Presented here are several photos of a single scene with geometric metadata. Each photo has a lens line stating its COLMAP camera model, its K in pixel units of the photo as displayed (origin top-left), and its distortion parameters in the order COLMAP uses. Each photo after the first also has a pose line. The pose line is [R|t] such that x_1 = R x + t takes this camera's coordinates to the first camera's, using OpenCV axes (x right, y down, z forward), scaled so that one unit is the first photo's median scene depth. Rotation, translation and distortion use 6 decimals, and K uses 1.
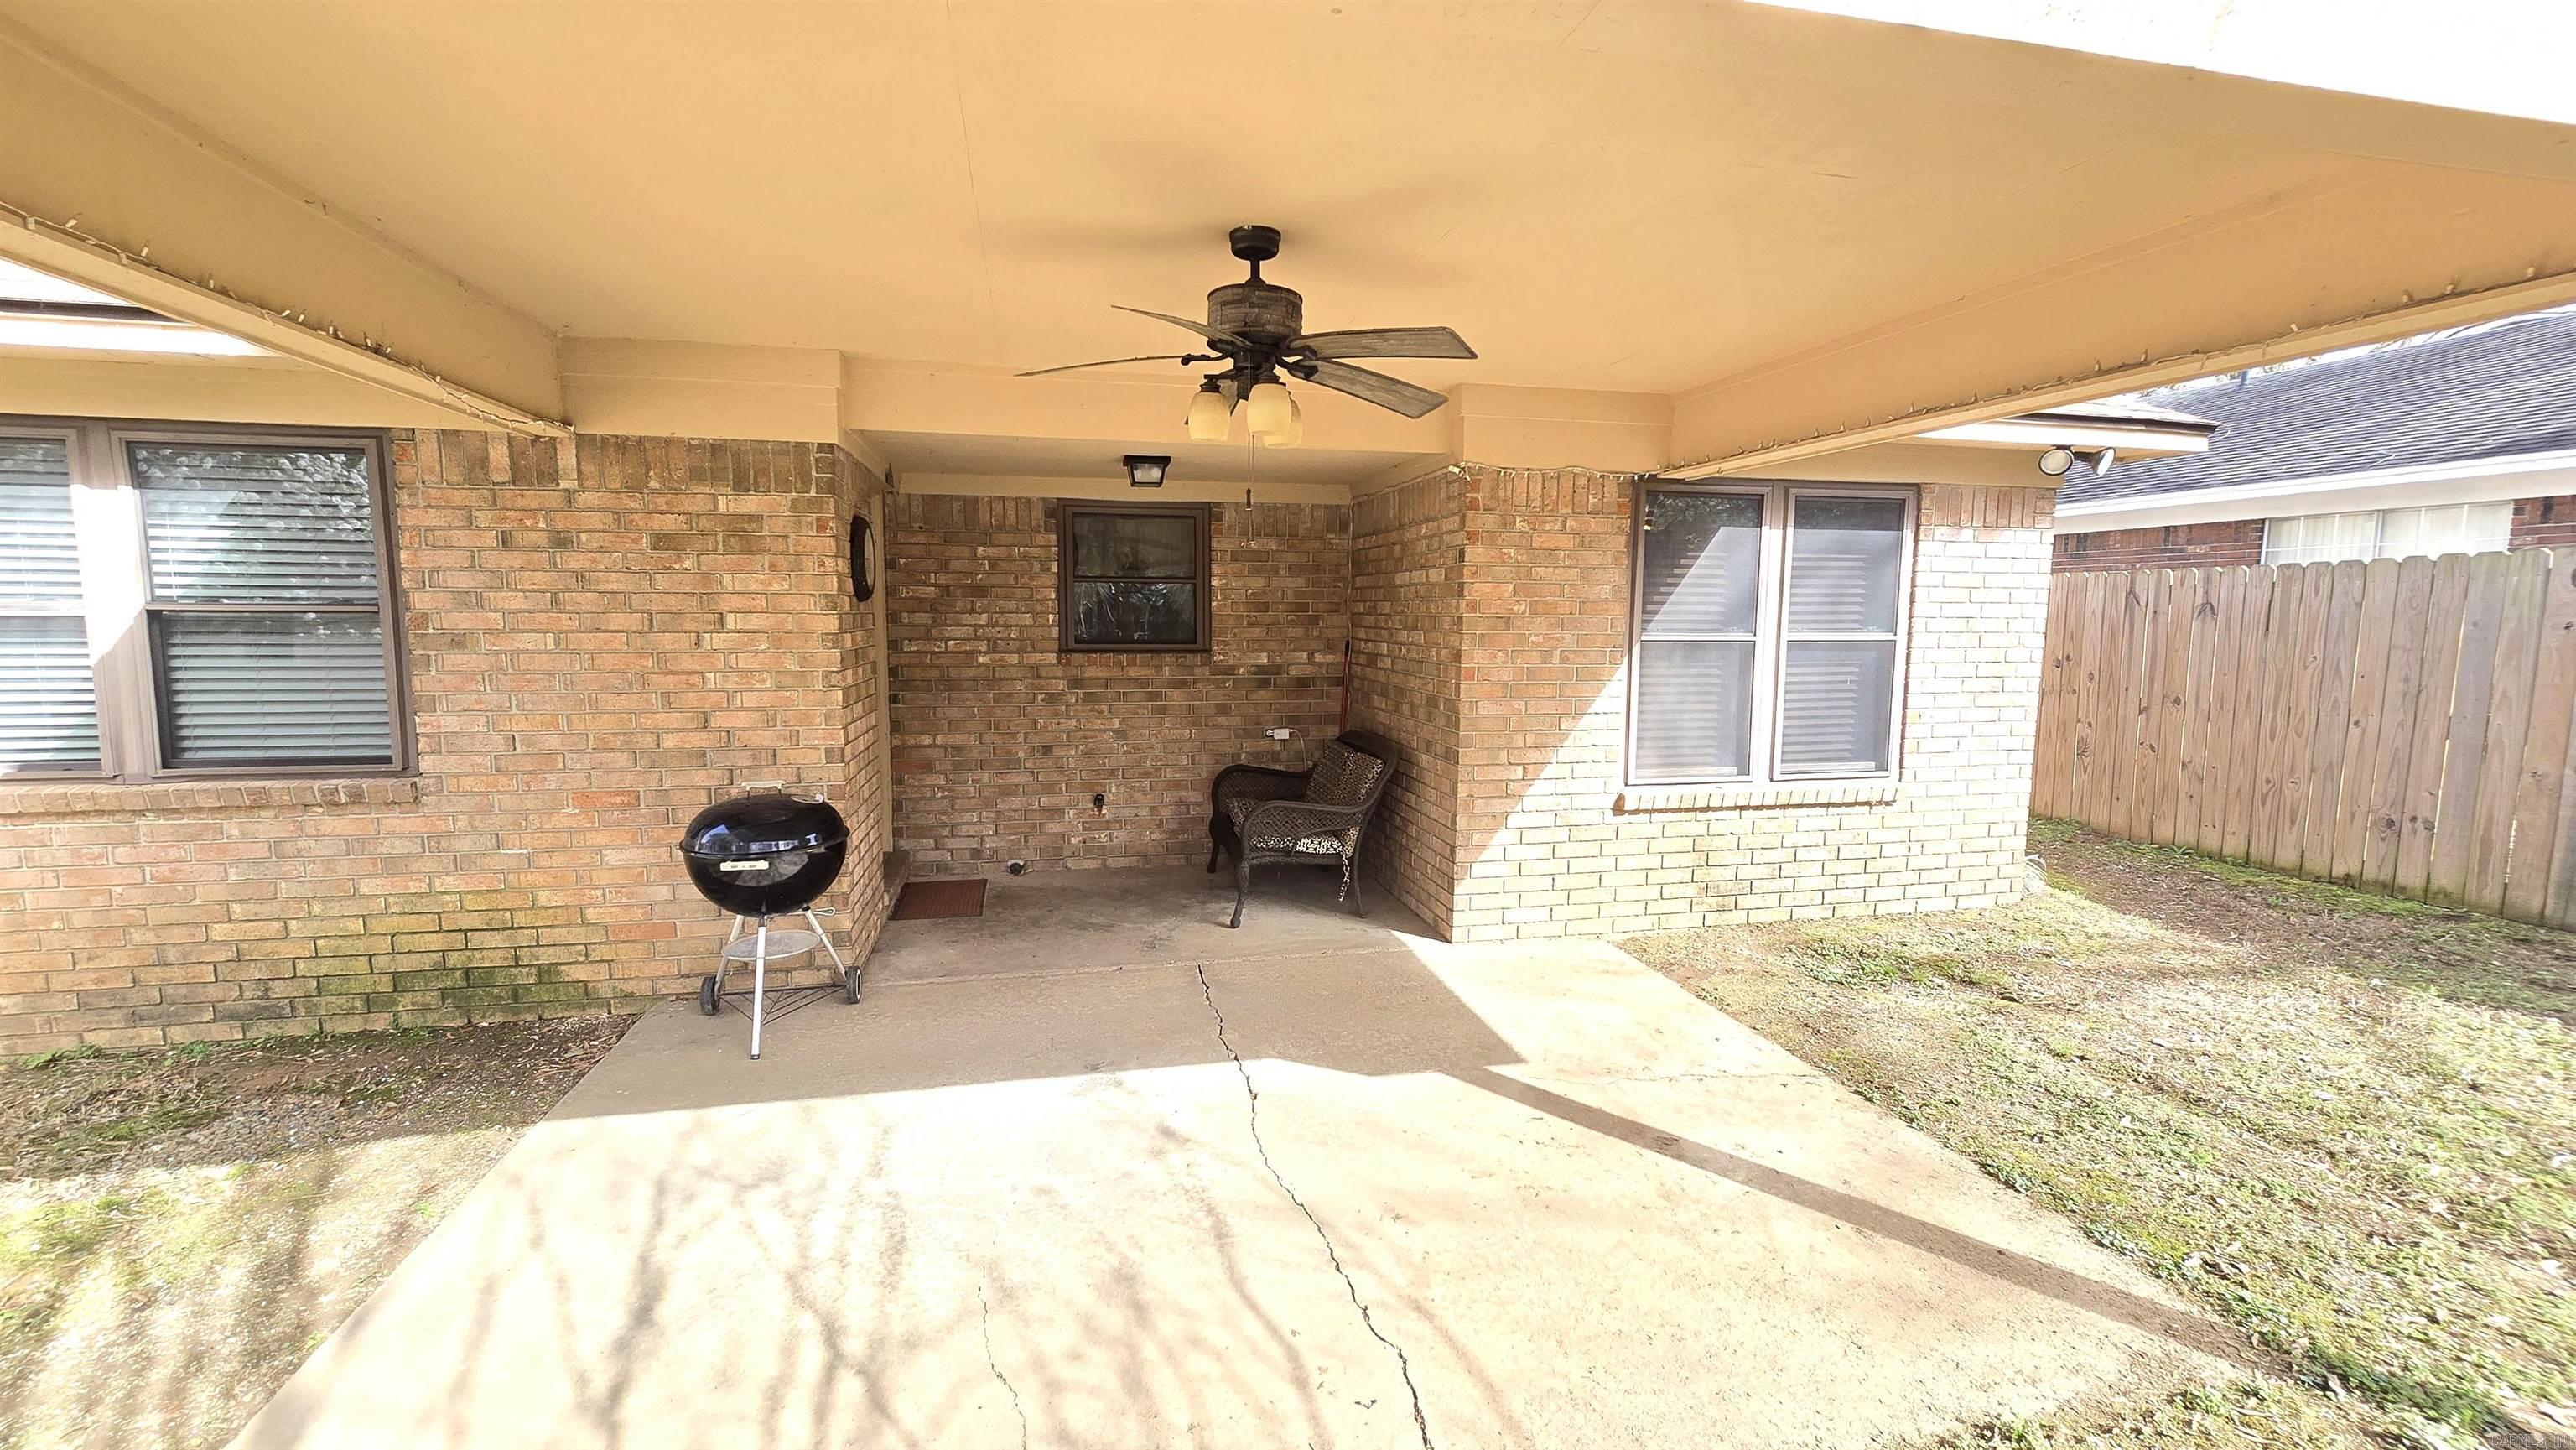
lens RADIAL K [[1052.1, 0, 1270.3], [0, 1052.1, 723.7], [0, 0, 1]] dist [-0.006650, 0.002069]
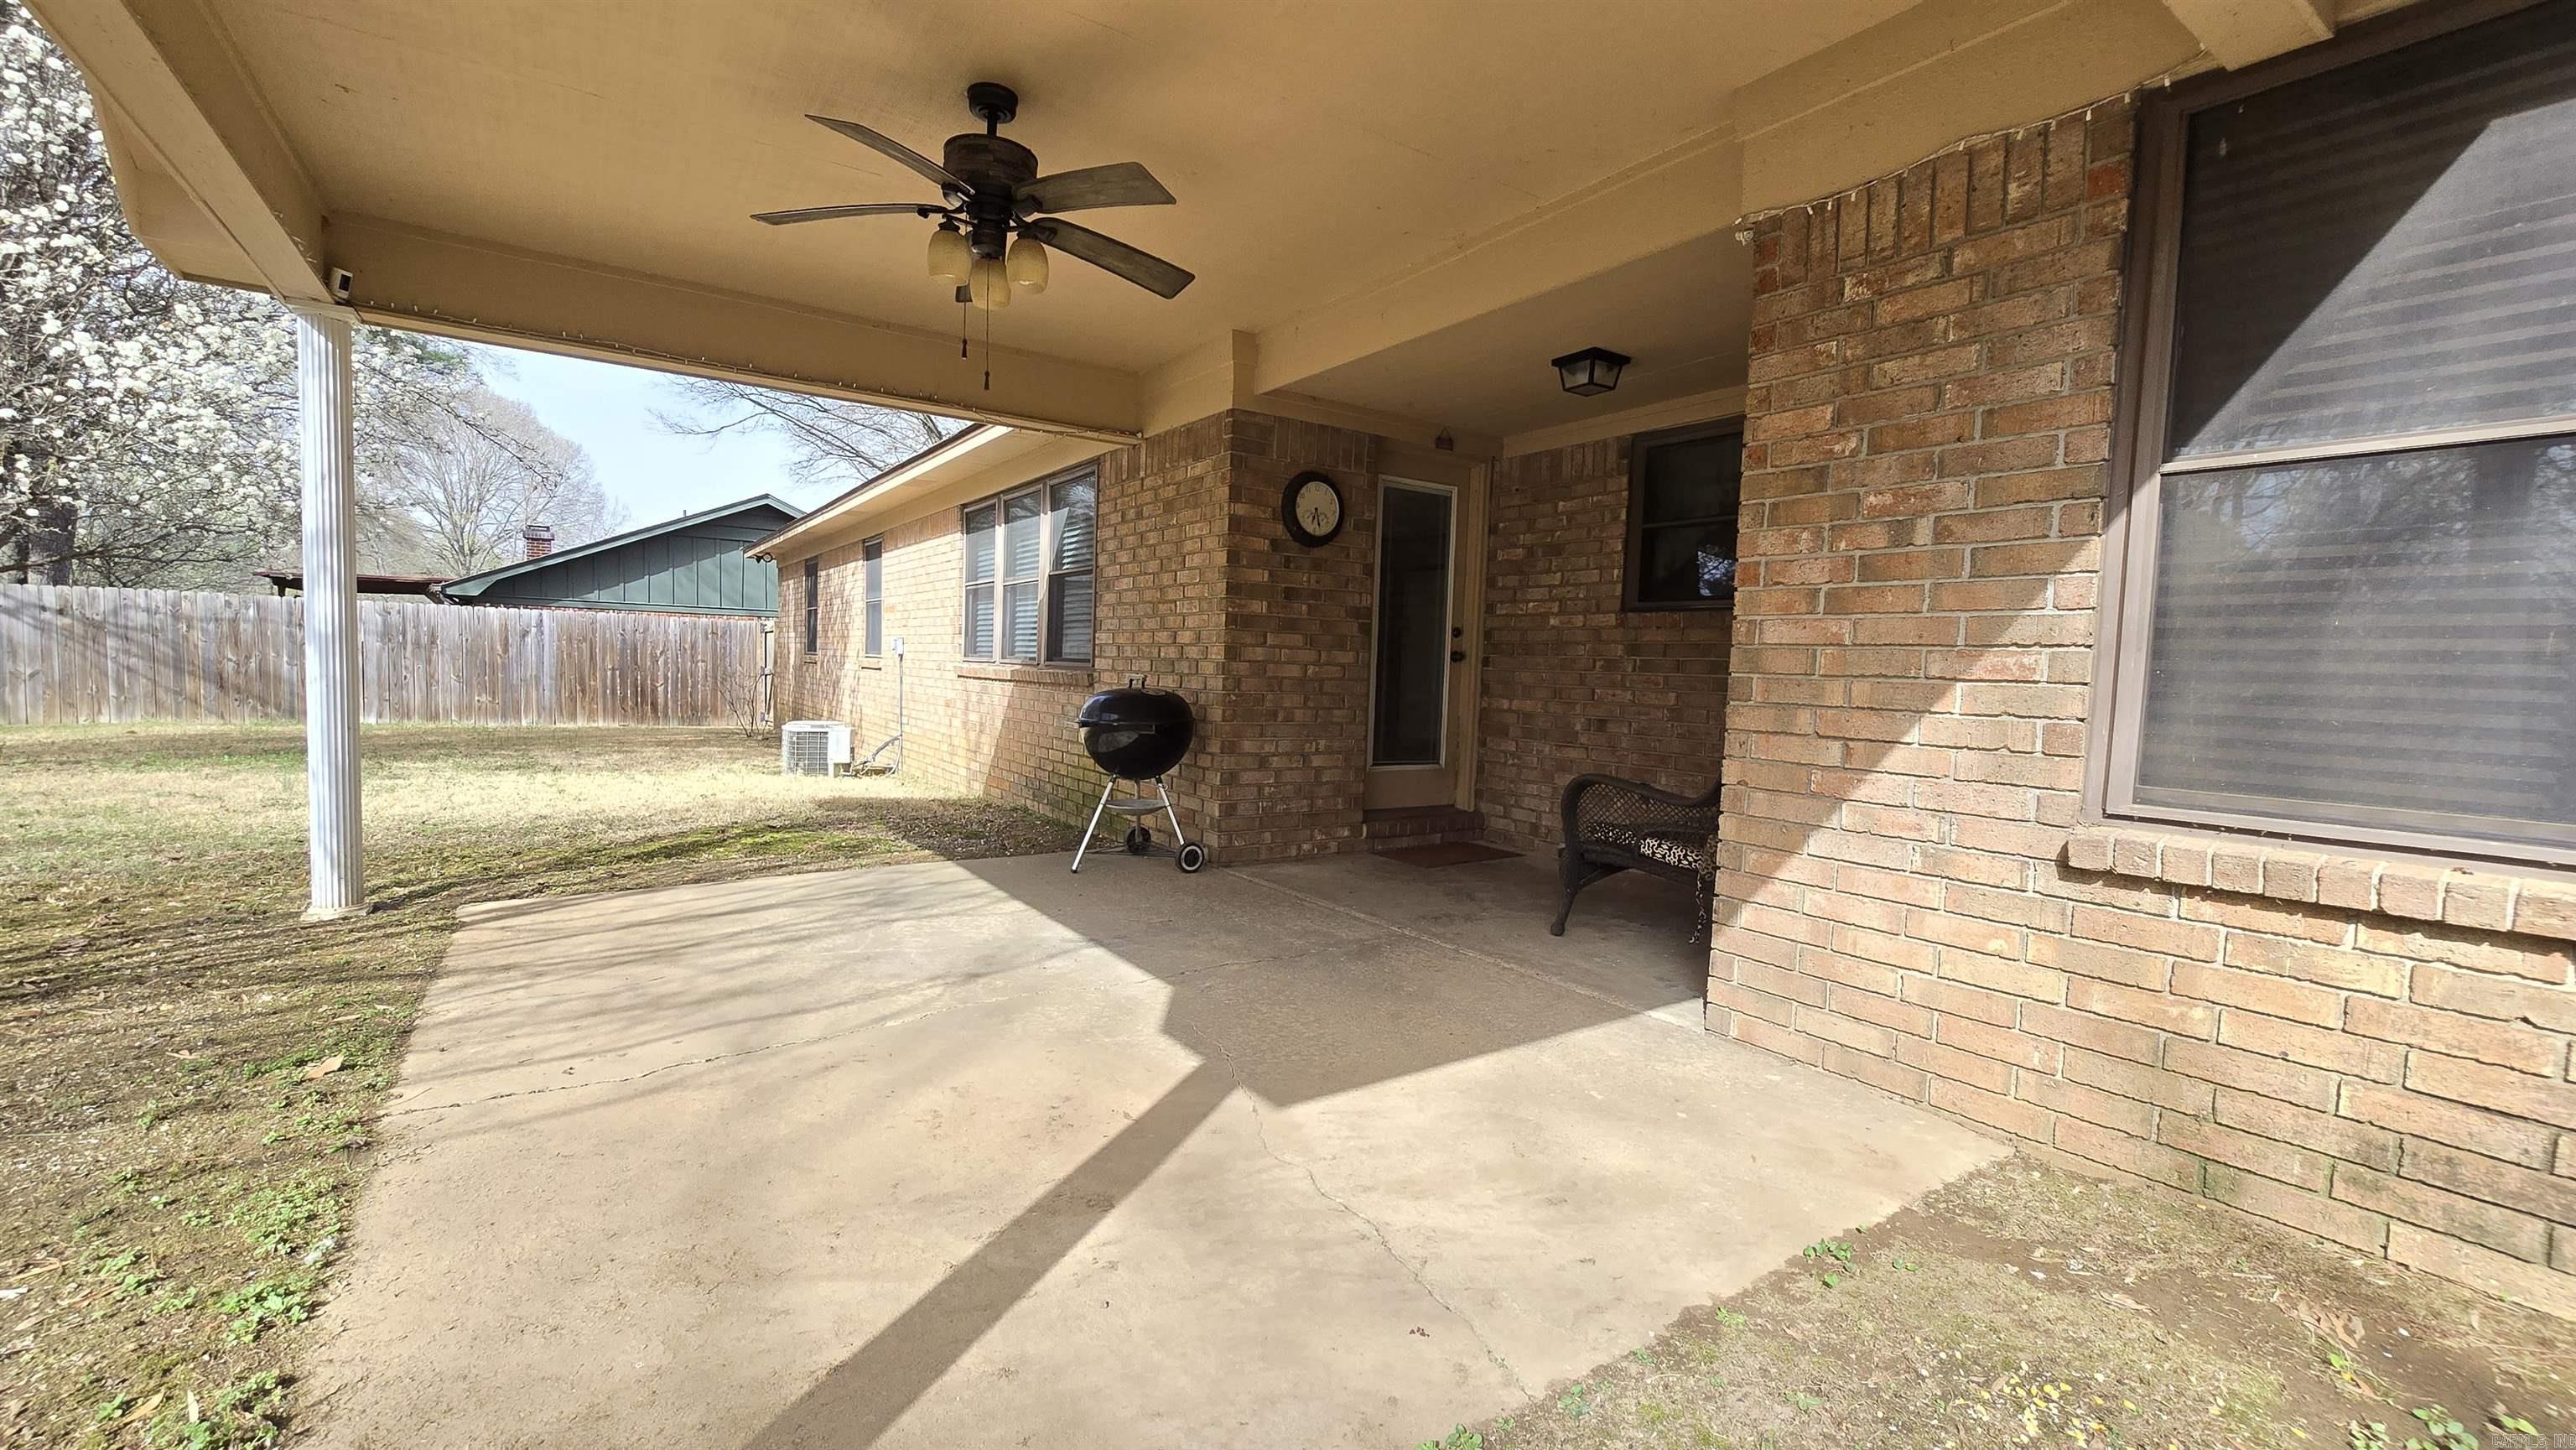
lens RADIAL K [[1052.1, 0, 1272.1], [0, 1052.1, 724.8], [0, 0, 1]] dist [-0.006650, 0.002069]
pose [[0.363727, 0.059219, -0.929621, 0.611432], [-0.128431, 0.991634, 0.012919, 0.059817], [0.922610, 0.114693, 0.368289, 0.522440]]
